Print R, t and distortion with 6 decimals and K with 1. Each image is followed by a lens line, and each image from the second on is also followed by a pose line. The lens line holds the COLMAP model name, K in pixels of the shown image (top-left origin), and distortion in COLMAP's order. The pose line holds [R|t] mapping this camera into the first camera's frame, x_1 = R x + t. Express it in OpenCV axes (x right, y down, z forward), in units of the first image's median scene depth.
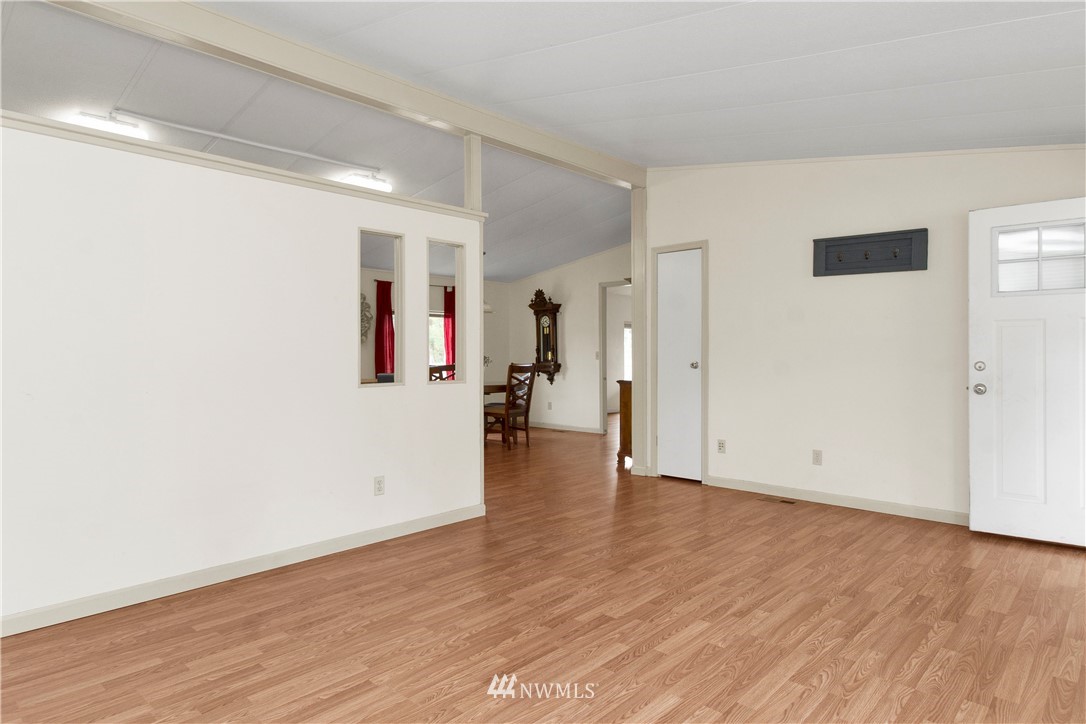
lens RADIAL K [[628.5, 0, 529.0], [0, 628.5, 362.6], [0, 0, 1]] dist [0.001909, 0.006605]
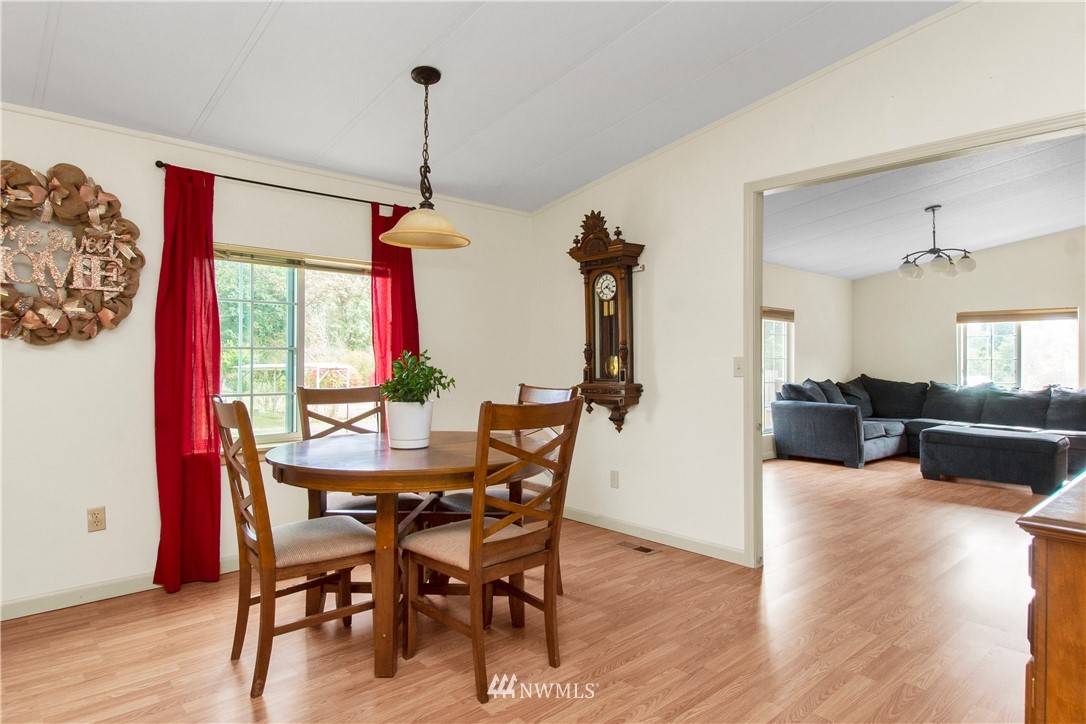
lens RADIAL K [[628.5, 0, 537.5], [0, 628.5, 356.1], [0, 0, 1]] dist [0.001909, 0.006605]
pose [[0.997400, 0.008742, -0.071528, 0.011014], [-0.010053, 0.999787, -0.017997, -0.010290], [0.071356, 0.018669, 0.997276, 0.623817]]
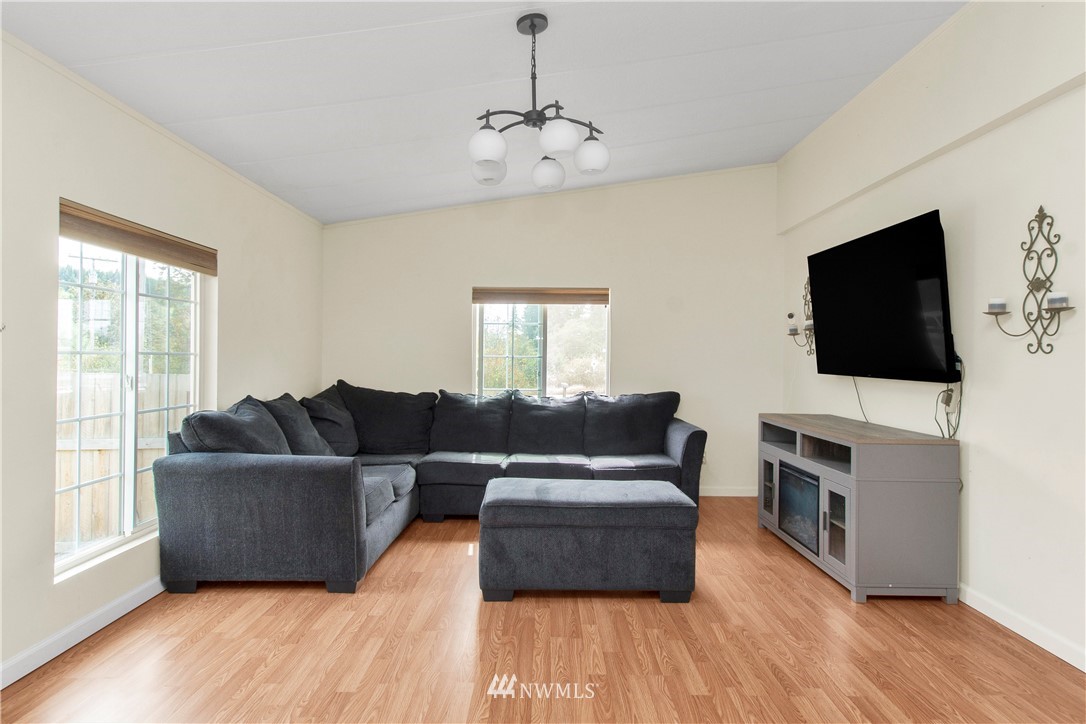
lens RADIAL K [[628.5, 0, 557.1], [0, 628.5, 355.2], [0, 0, 1]] dist [0.001909, 0.006605]
pose [[0.702763, 0.013046, 0.711305, 0.178470], [-0.002049, 0.999865, -0.016314, -0.019719], [-0.711421, 0.010007, 0.702695, 1.102982]]
